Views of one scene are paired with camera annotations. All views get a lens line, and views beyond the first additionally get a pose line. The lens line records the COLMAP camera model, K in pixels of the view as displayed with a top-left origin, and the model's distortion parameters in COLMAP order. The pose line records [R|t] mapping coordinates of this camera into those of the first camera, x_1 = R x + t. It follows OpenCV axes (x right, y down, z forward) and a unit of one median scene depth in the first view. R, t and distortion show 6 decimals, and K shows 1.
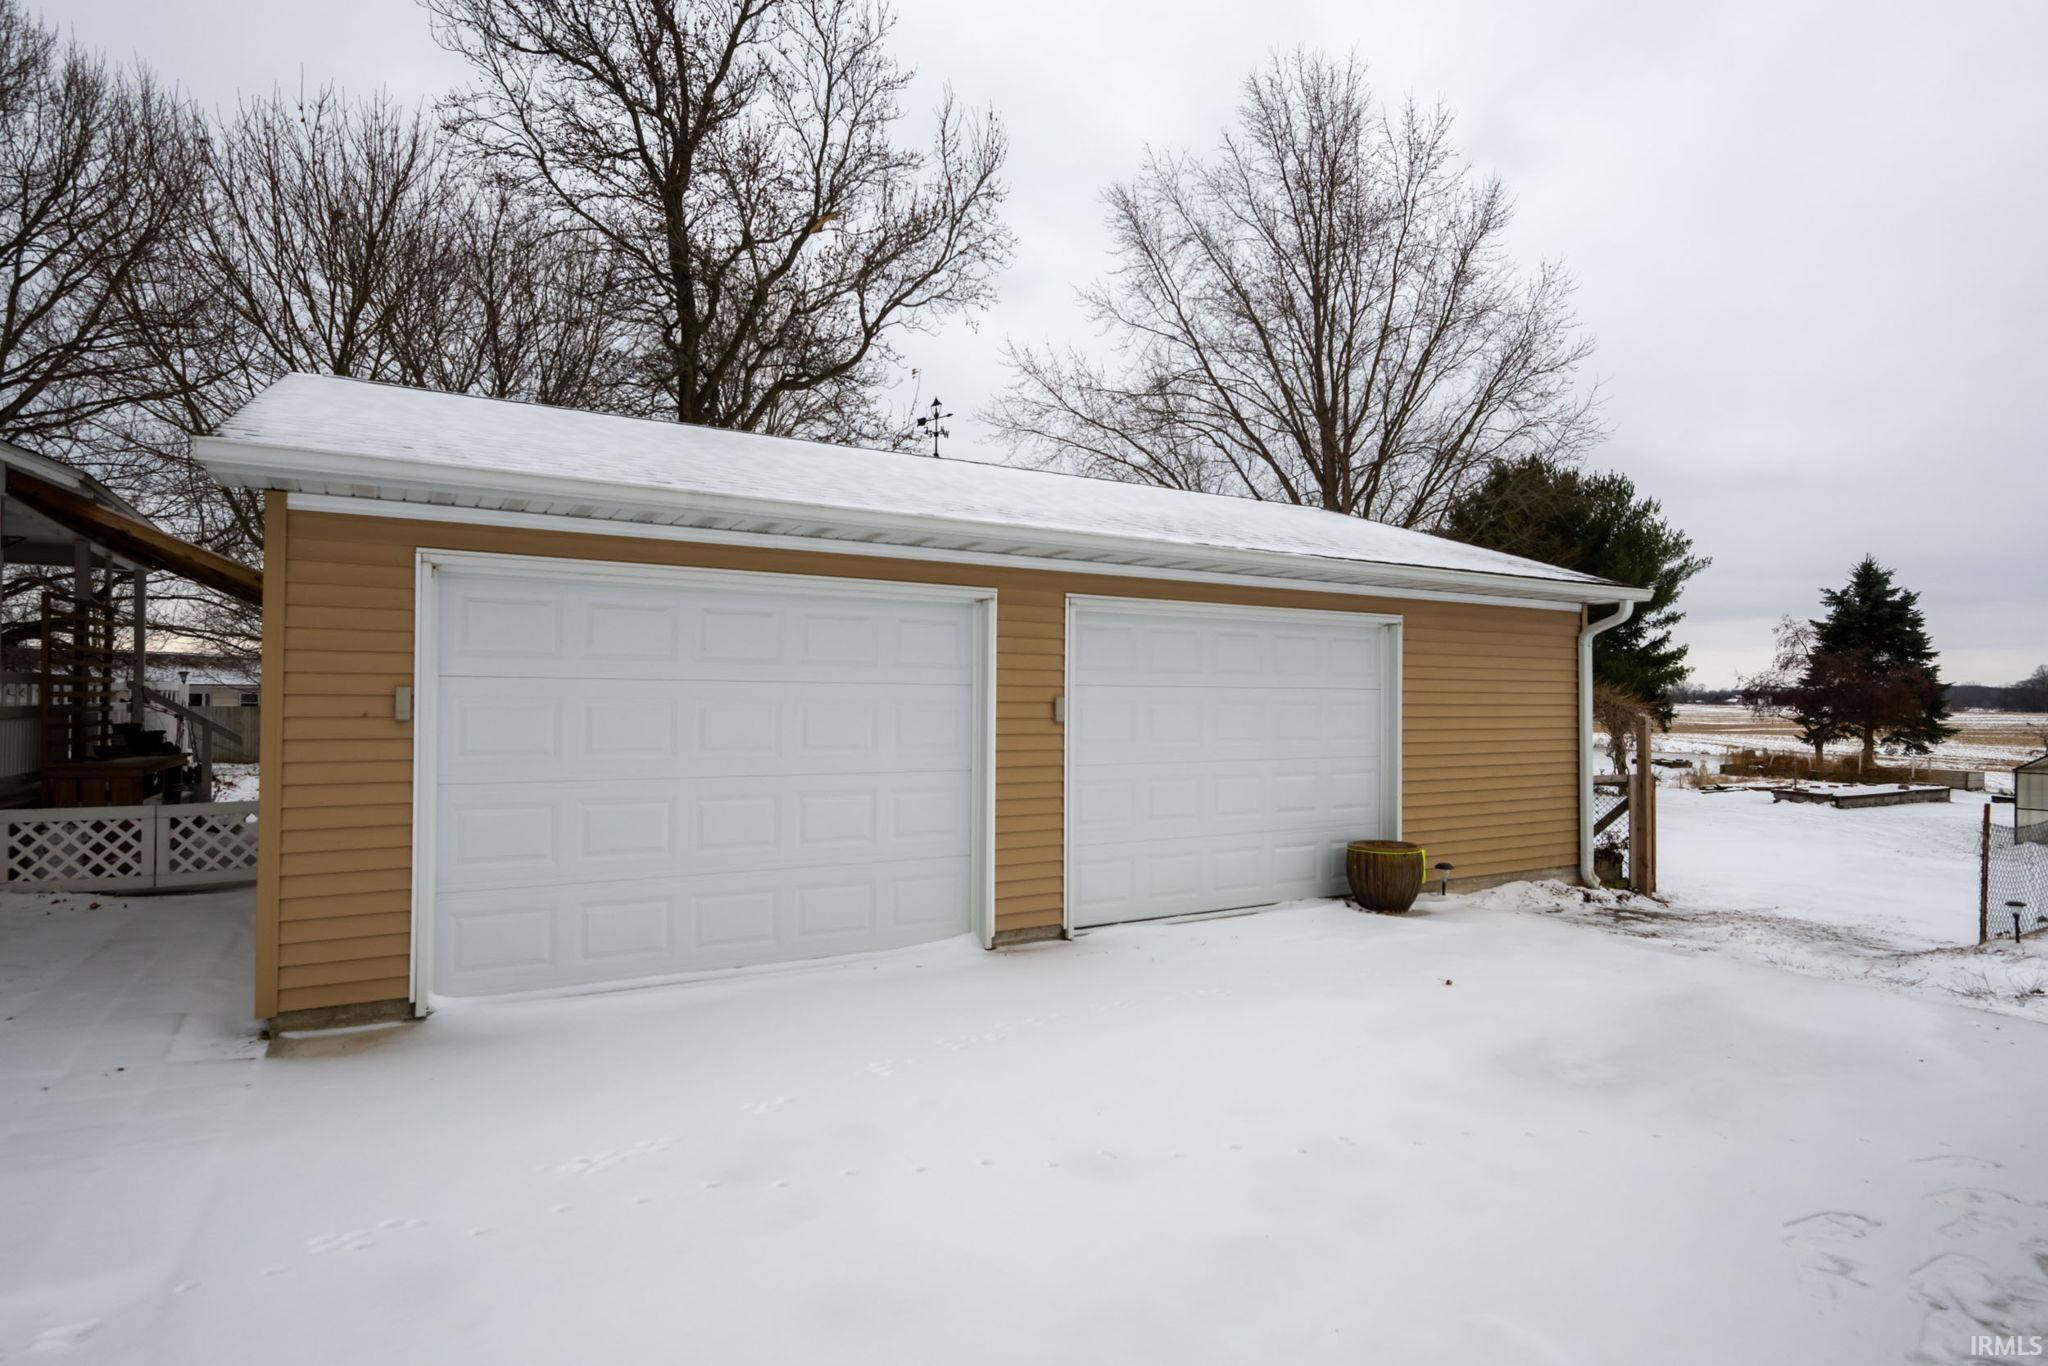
lens RADIAL K [[1173.2, 0, 1069.5], [0, 1173.2, 688.0], [0, 0, 1]] dist [-0.003016, 0.000313]
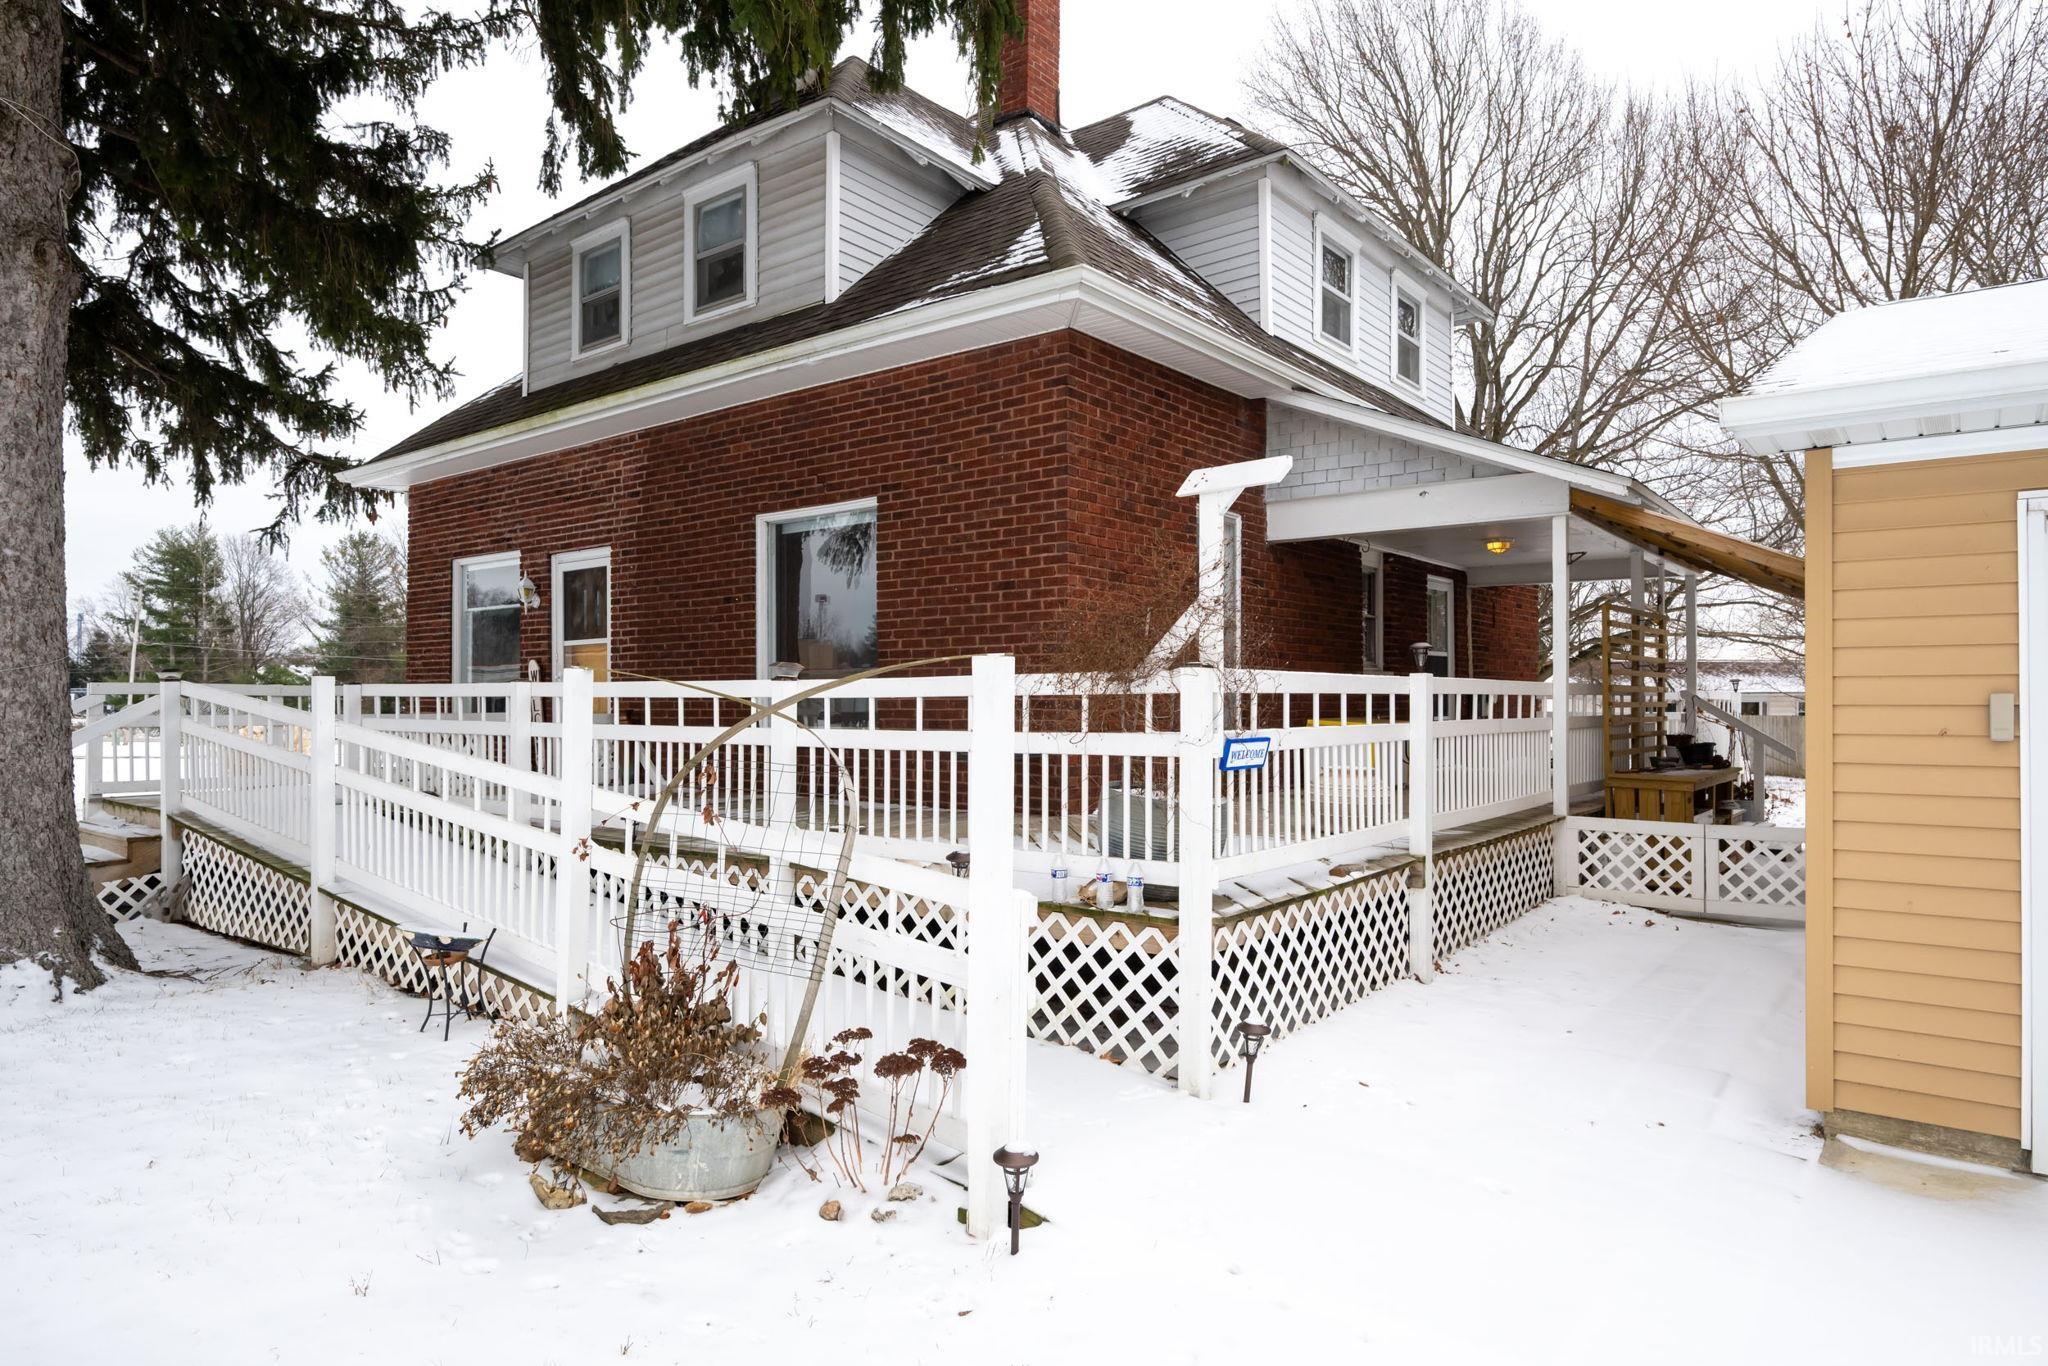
lens RADIAL K [[1173.2, 0, 1069.5], [0, 1173.2, 688.0], [0, 0, 1]] dist [-0.003016, 0.000313]
pose [[0.379869, -0.016825, -0.924887, -0.096071], [0.013038, 0.999833, -0.012834, -0.001977], [0.924948, -0.007183, 0.380025, 0.158516]]
